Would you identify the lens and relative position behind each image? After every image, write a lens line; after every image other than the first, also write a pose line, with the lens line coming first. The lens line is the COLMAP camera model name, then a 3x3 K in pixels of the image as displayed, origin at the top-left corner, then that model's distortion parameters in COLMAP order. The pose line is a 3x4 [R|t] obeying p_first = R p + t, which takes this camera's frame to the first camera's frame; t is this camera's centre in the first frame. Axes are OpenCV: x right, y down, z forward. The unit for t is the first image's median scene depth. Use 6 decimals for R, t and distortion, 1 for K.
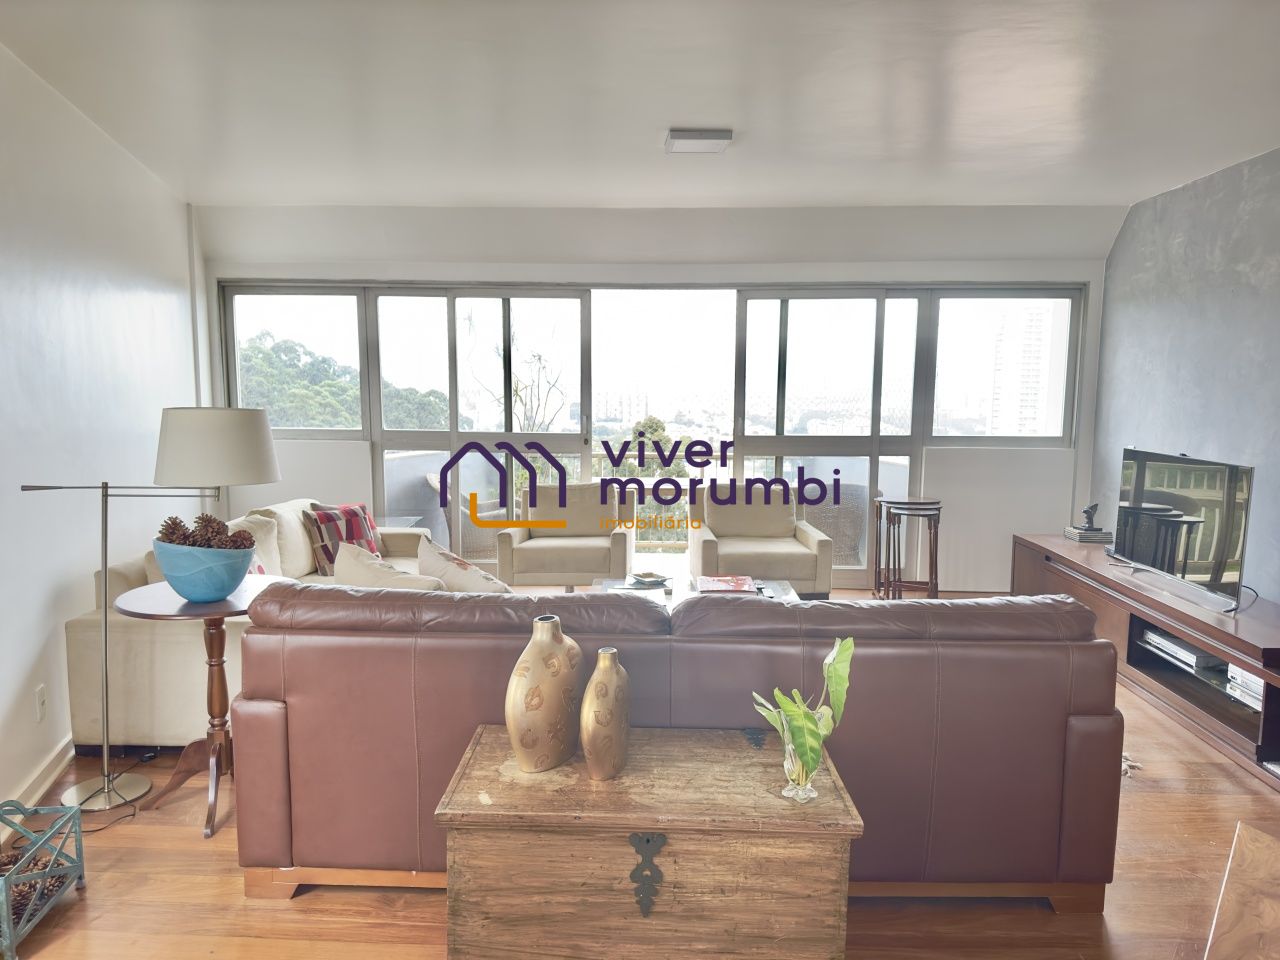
lens RADIAL K [[889.7, 0, 636.5], [0, 889.7, 496.2], [0, 0, 1]] dist [0.035662, -0.033789]
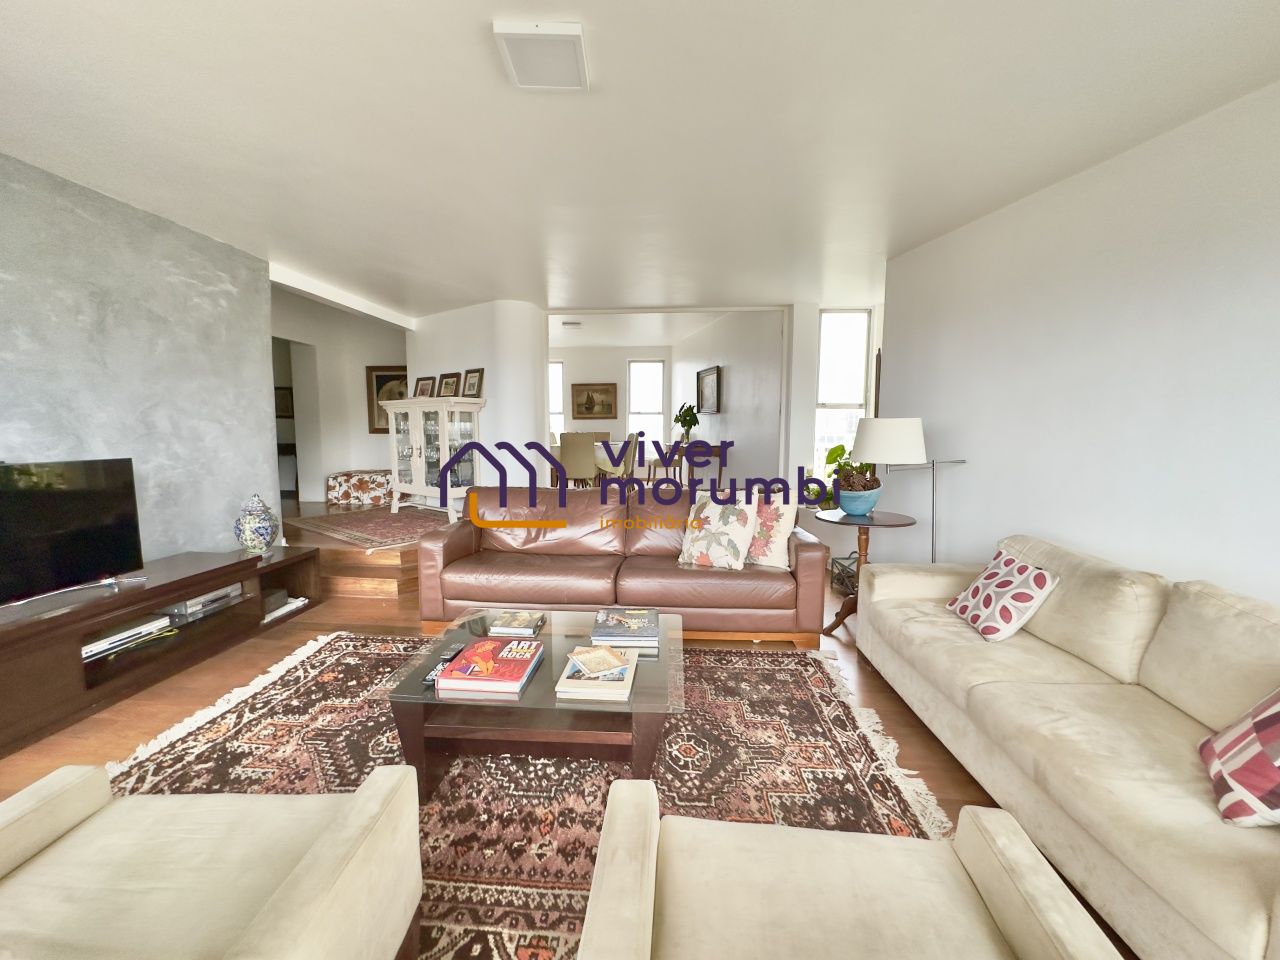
lens RADIAL K [[509.3, 0, 637.7], [0, 509.3, 482.5], [0, 0, 1]] dist [-0.007156, 0.000921]
pose [[-0.998785, -0.018511, 0.045667, -0.034971], [-0.007511, 0.973121, 0.230171, -0.149993], [-0.048700, 0.229549, -0.972078, 1.502557]]
